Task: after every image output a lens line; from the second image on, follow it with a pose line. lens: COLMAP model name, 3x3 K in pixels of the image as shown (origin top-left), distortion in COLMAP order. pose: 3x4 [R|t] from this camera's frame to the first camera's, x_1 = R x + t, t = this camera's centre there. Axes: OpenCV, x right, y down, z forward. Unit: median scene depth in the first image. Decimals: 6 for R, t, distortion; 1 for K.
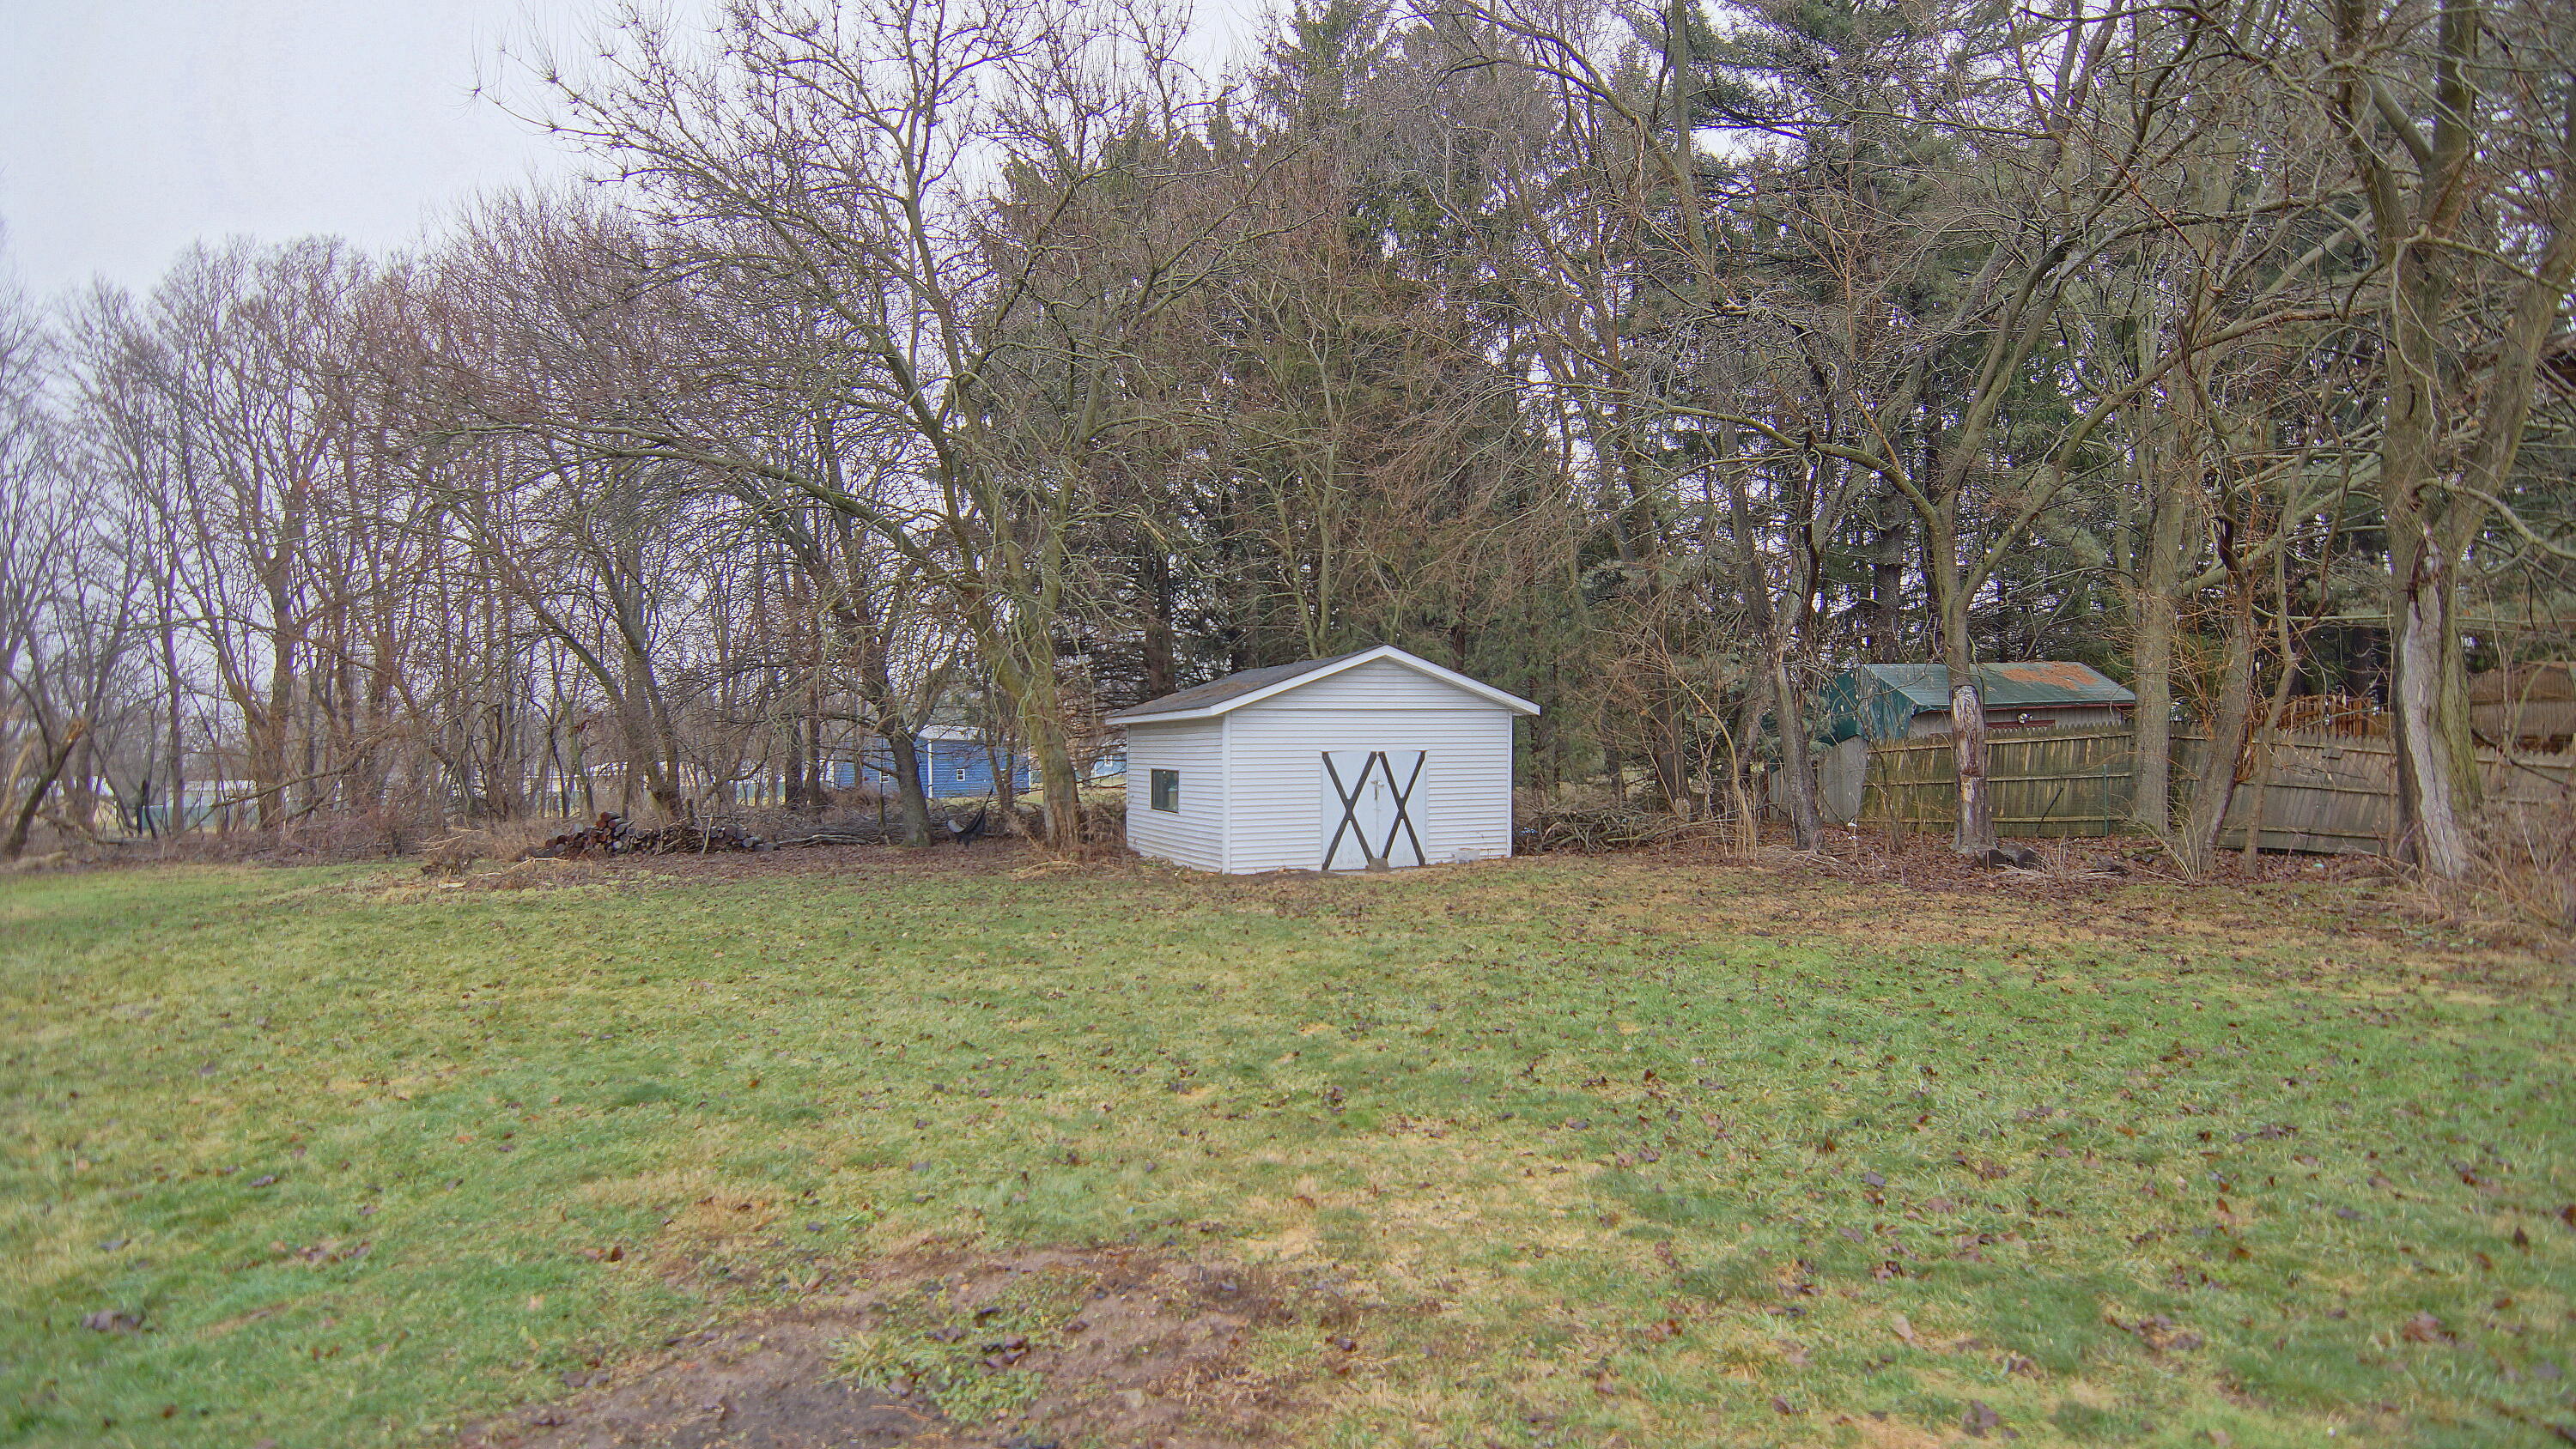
lens RADIAL K [[1267.2, 0, 1288.0], [0, 1267.2, 724.5], [0, 0, 1]] dist [0.022797, -0.027578]
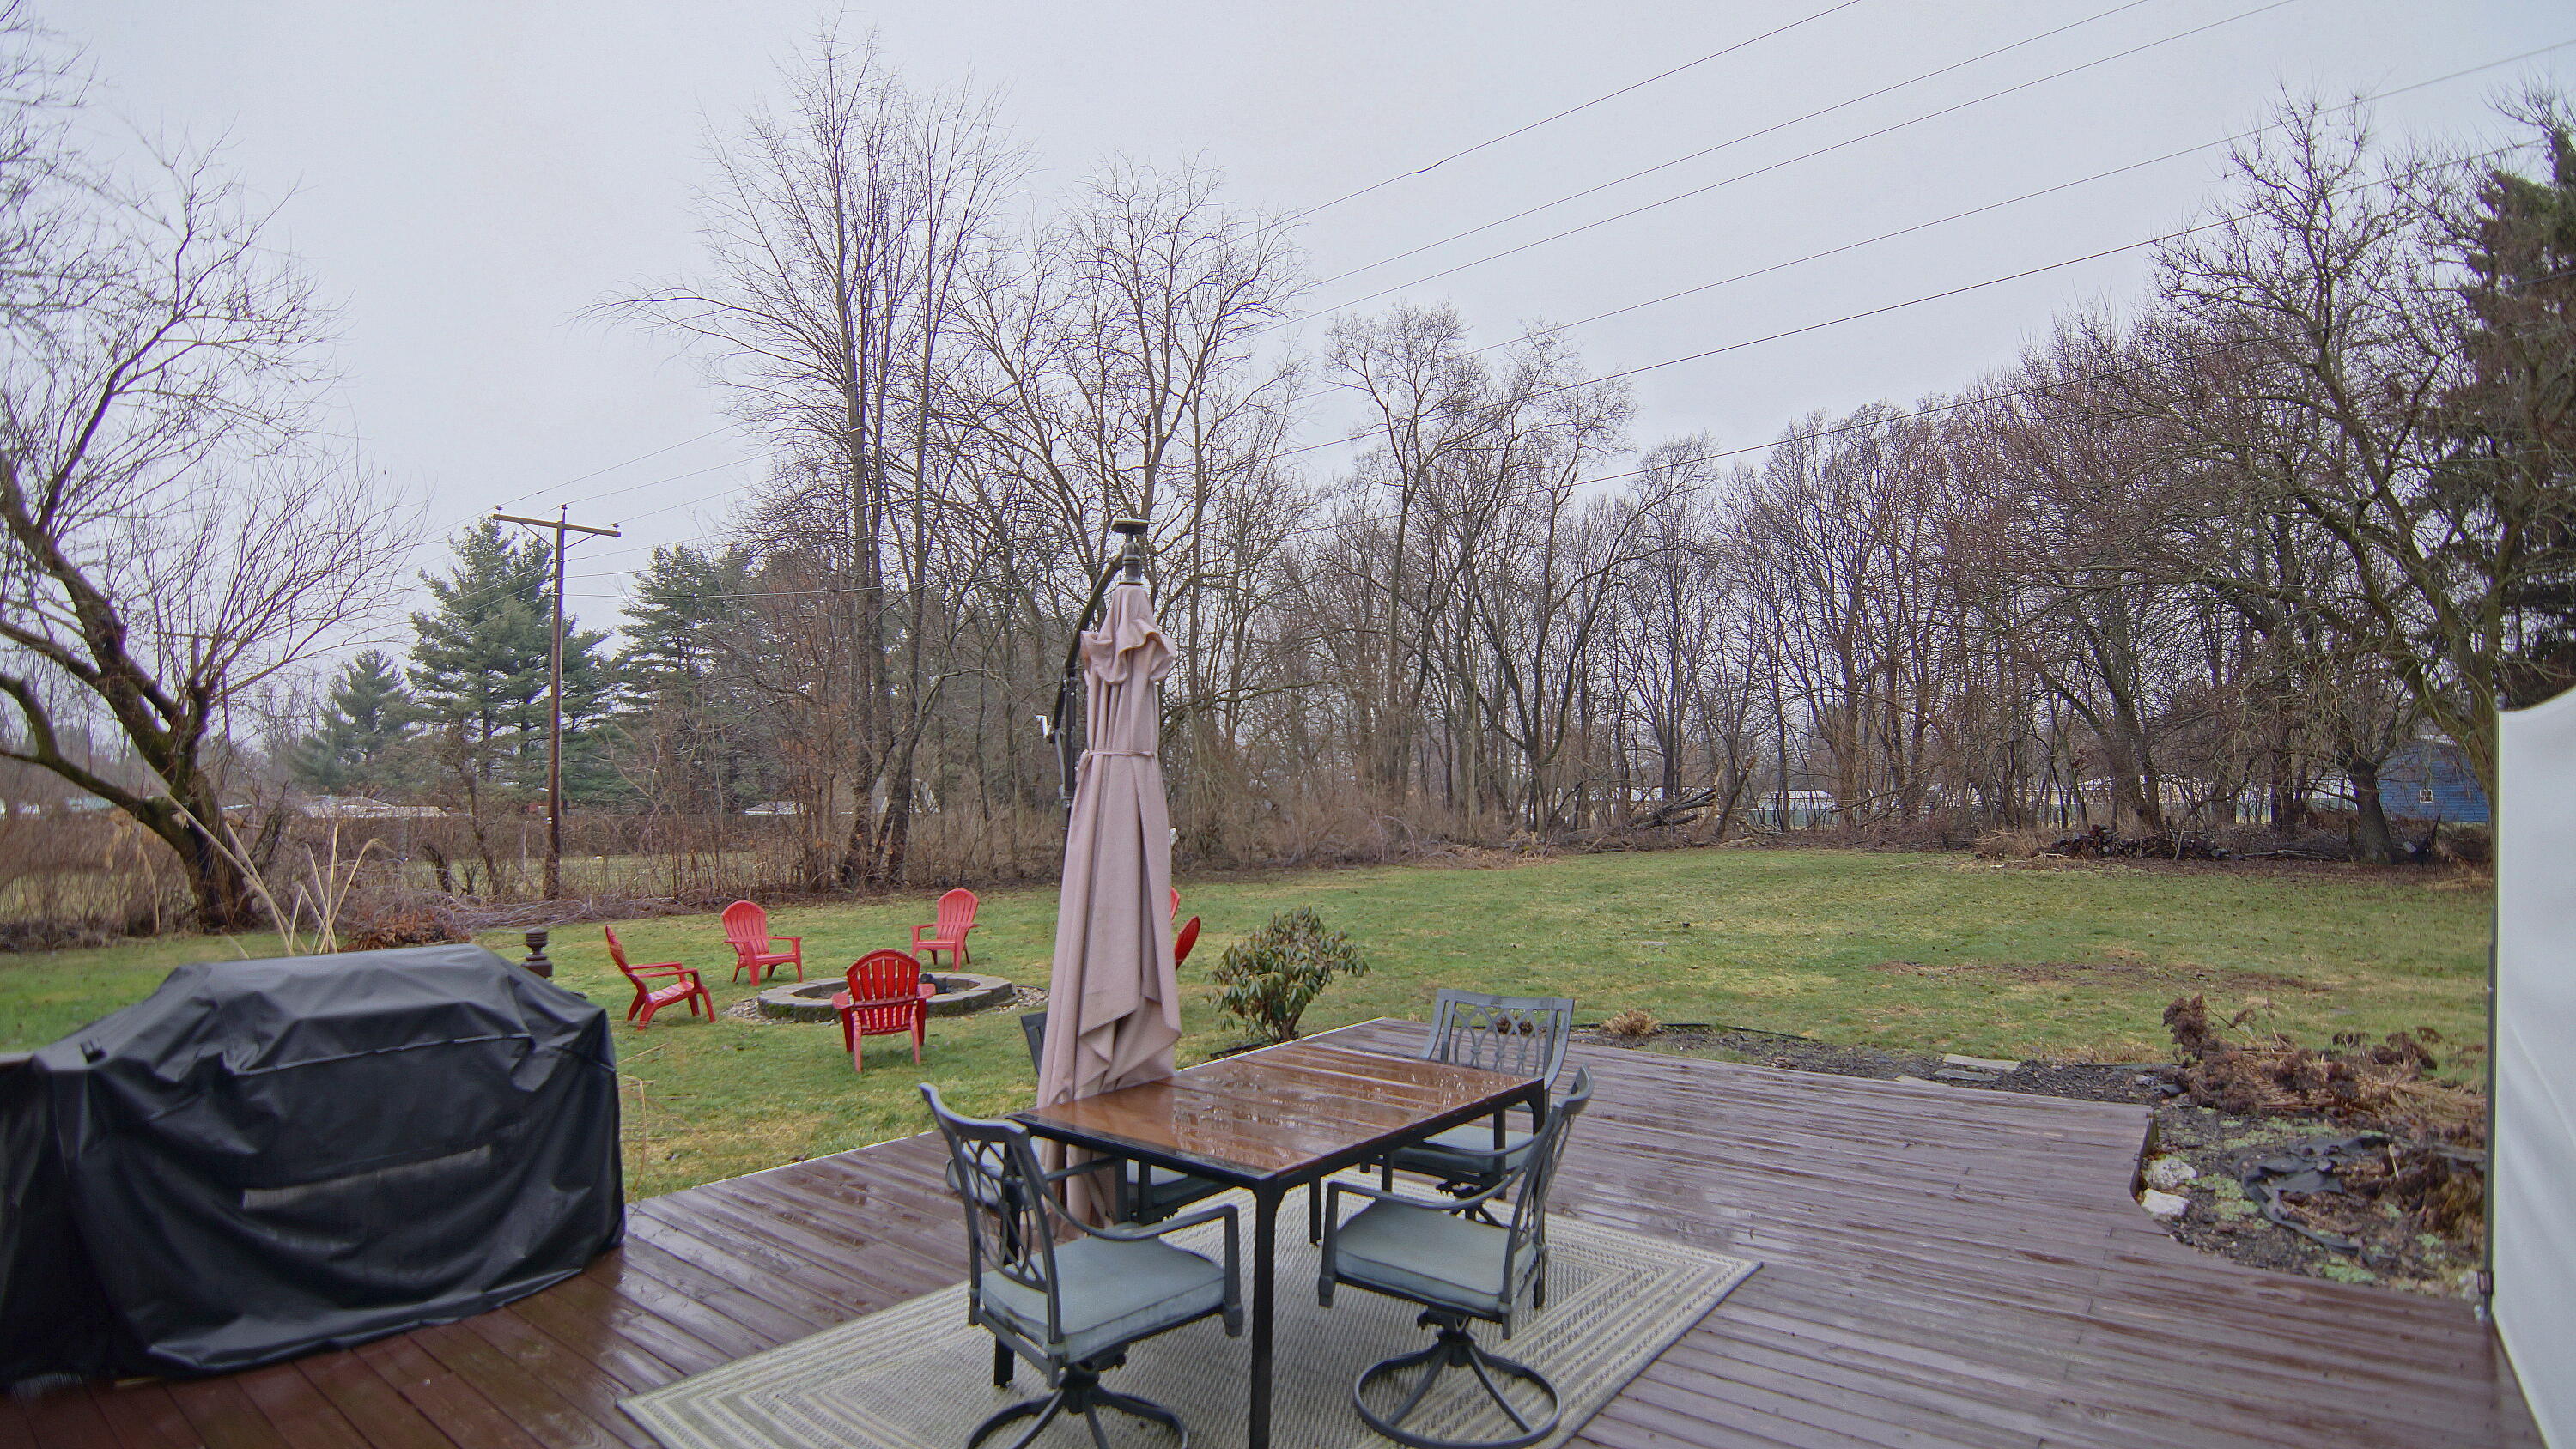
lens RADIAL K [[1267.2, 0, 1288.0], [0, 1267.2, 724.5], [0, 0, 1]] dist [0.022797, -0.027578]
pose [[0.486912, -0.032578, -0.872843, 0.196344], [0.025544, 0.999408, -0.023053, -0.023853], [0.873077, -0.011072, 0.487456, -0.347784]]
